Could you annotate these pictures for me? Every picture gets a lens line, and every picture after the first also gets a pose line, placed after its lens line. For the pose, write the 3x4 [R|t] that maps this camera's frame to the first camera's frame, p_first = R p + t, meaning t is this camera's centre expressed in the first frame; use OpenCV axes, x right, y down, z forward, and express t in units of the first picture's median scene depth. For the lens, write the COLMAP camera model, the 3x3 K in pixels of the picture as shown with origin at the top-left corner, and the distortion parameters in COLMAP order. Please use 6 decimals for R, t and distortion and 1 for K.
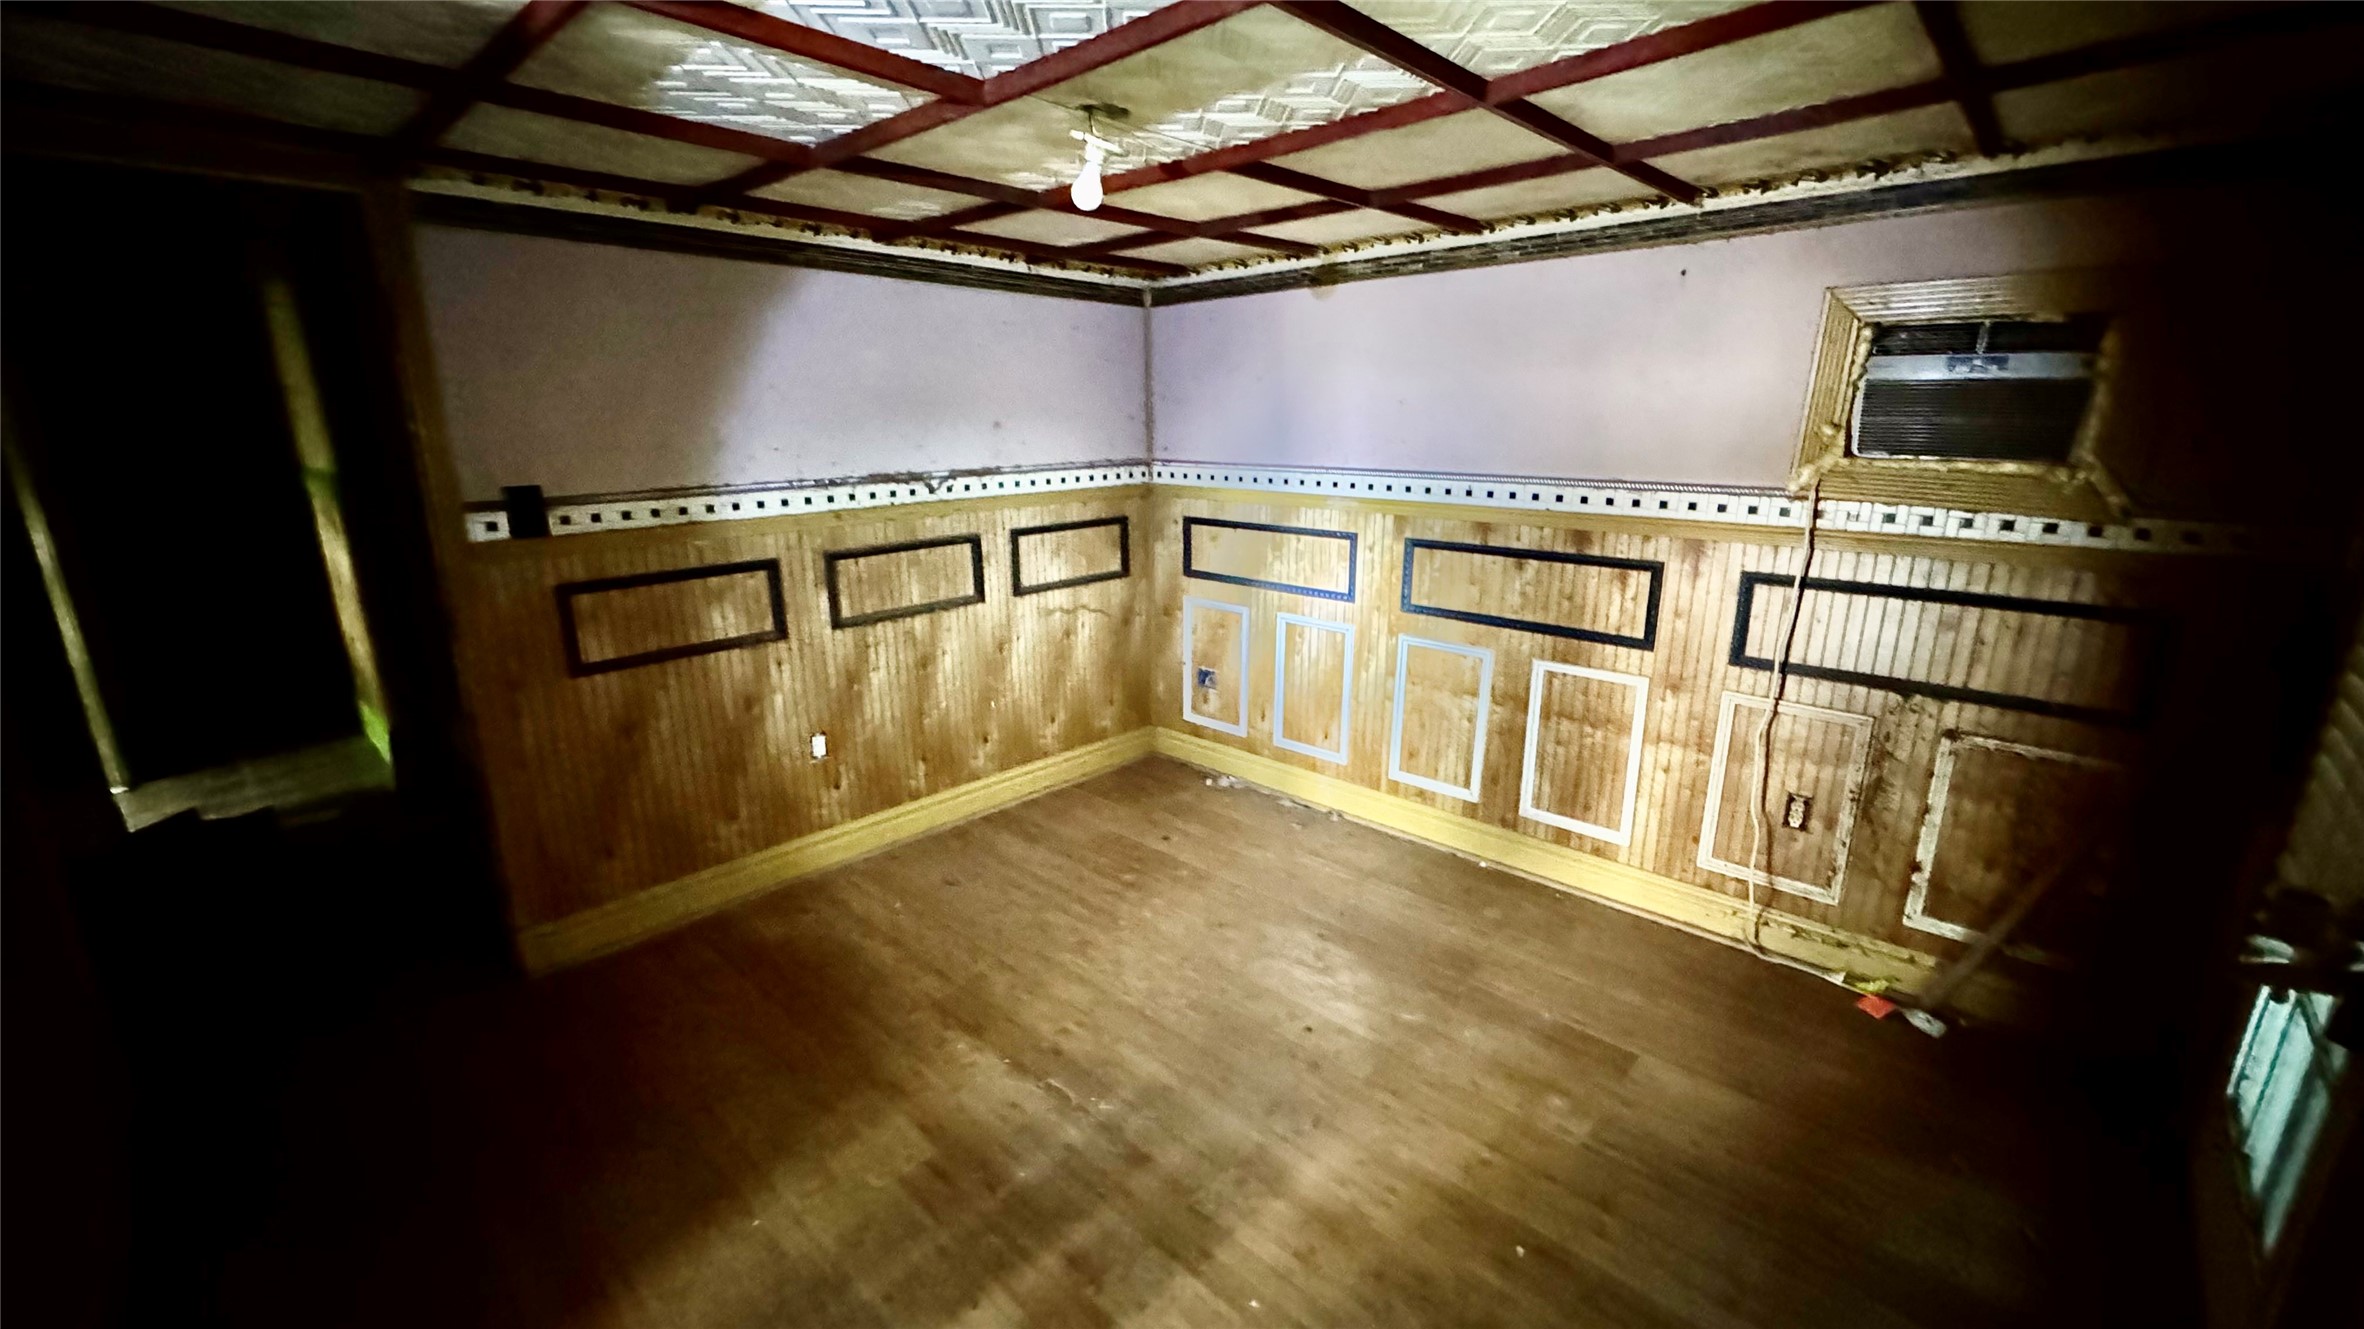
lens RADIAL K [[947.1, 0, 1183.4], [0, 947.1, 673.8], [0, 0, 1]] dist [-0.002932, 0.000293]
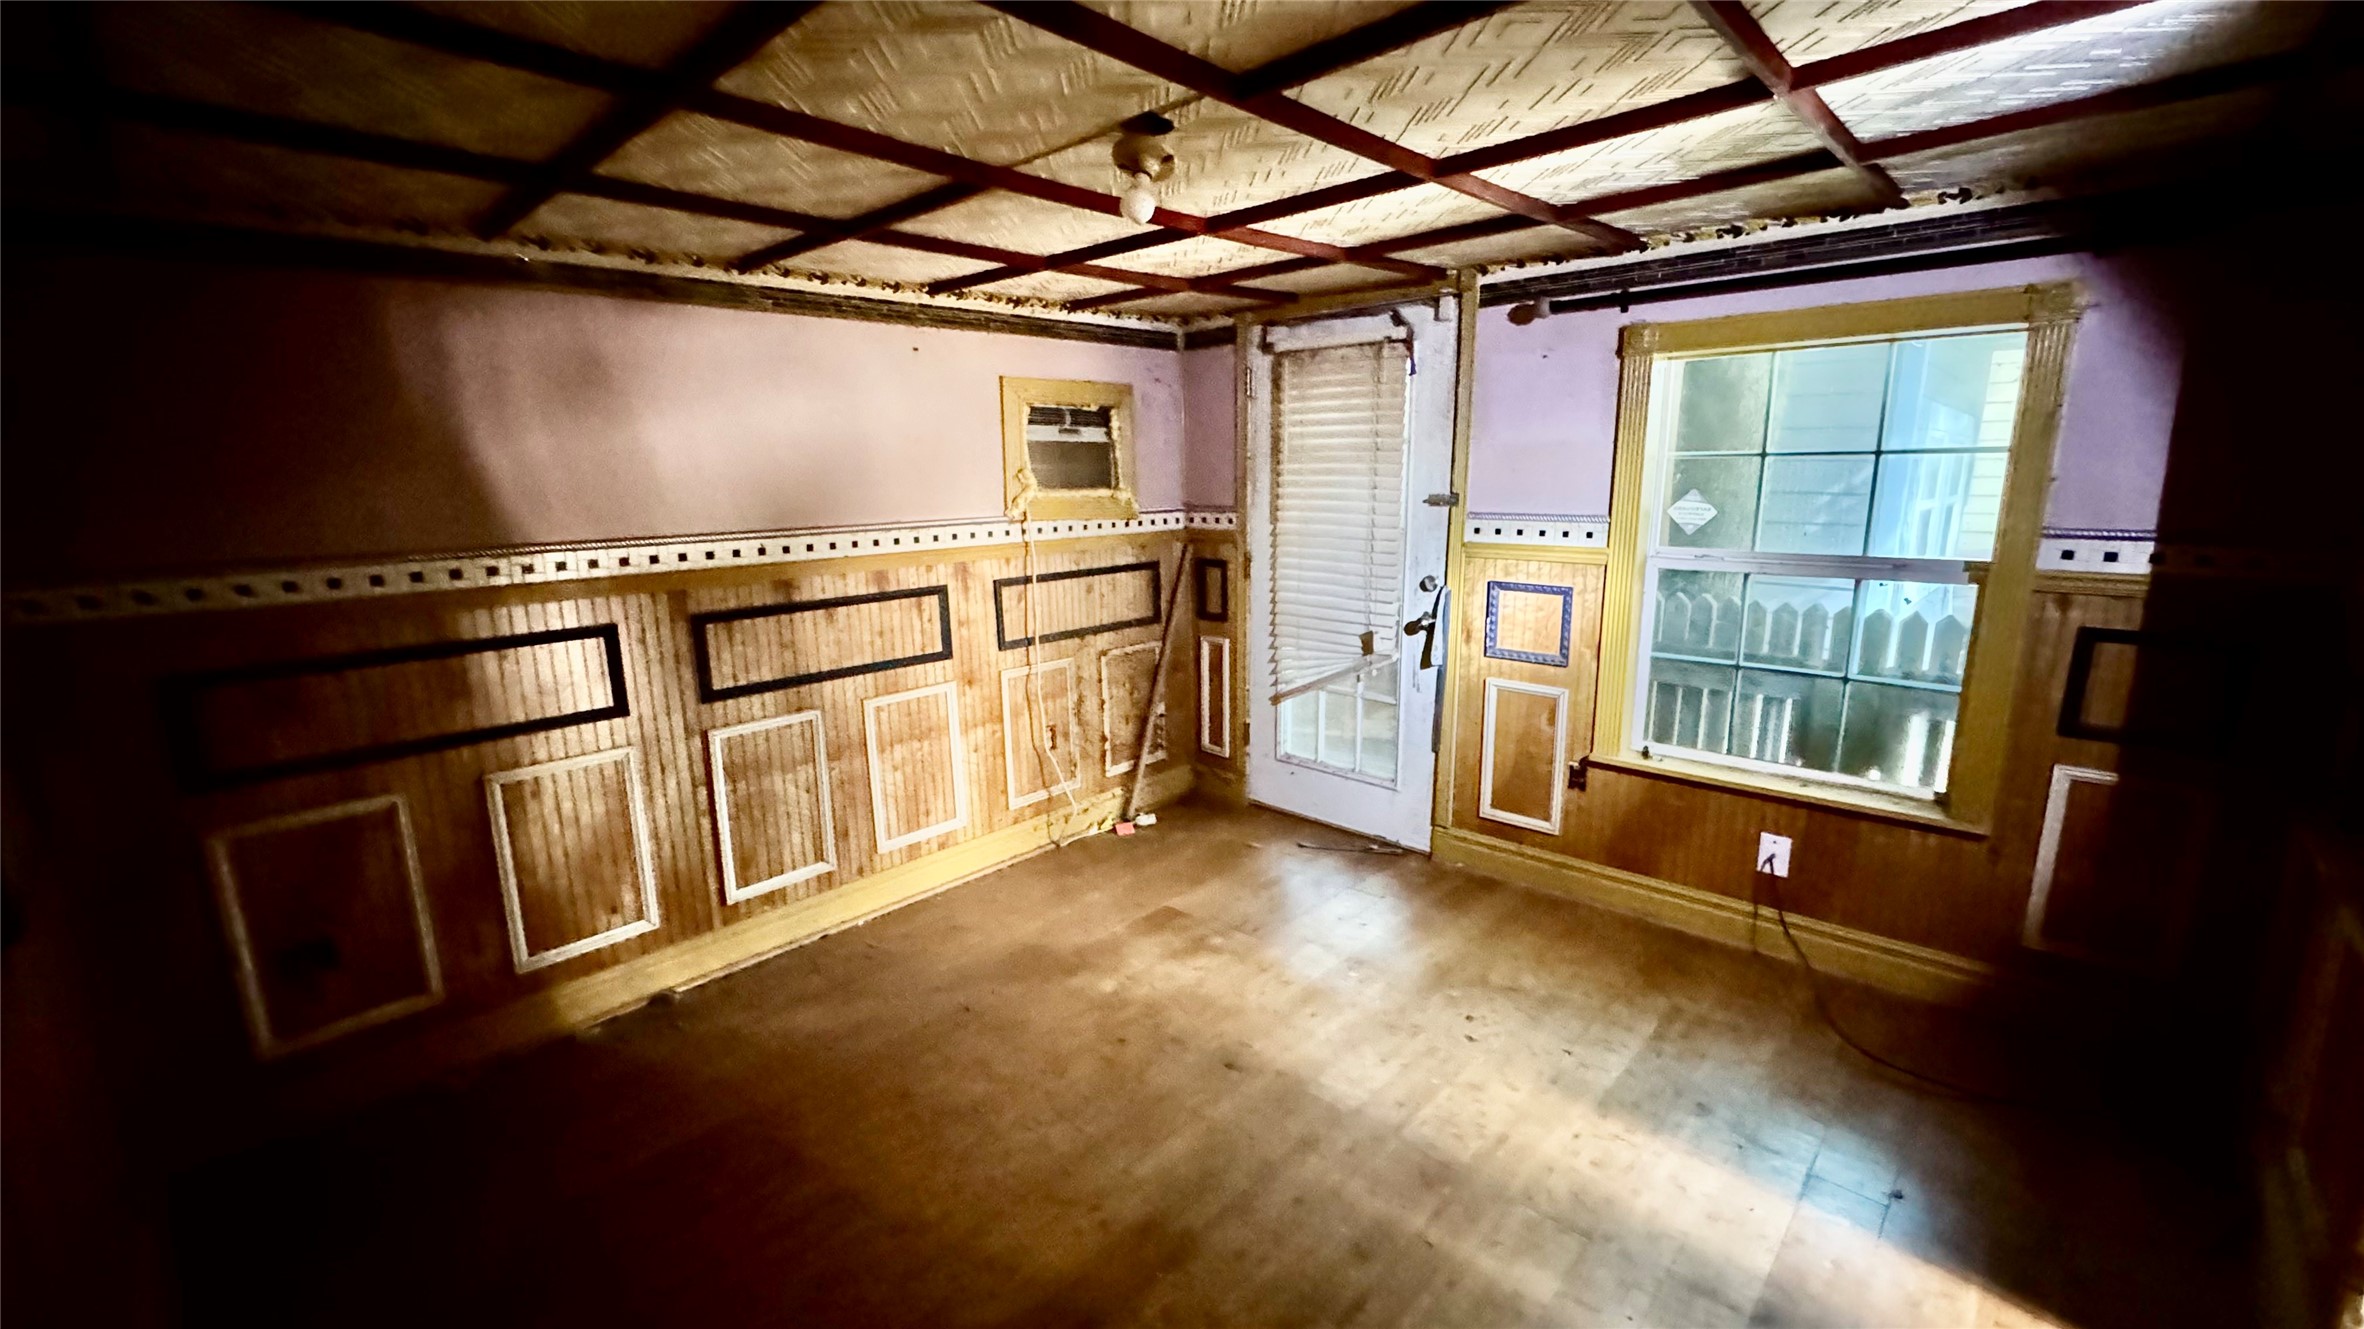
lens RADIAL K [[947.1, 0, 1184.4], [0, 947.1, 655.4], [0, 0, 1]] dist [-0.002932, 0.000293]
pose [[-0.000732, -0.199699, 0.979857, -0.692480], [0.277058, 0.941459, 0.192080, -0.180314], [-0.960853, 0.271617, 0.054639, 0.664841]]
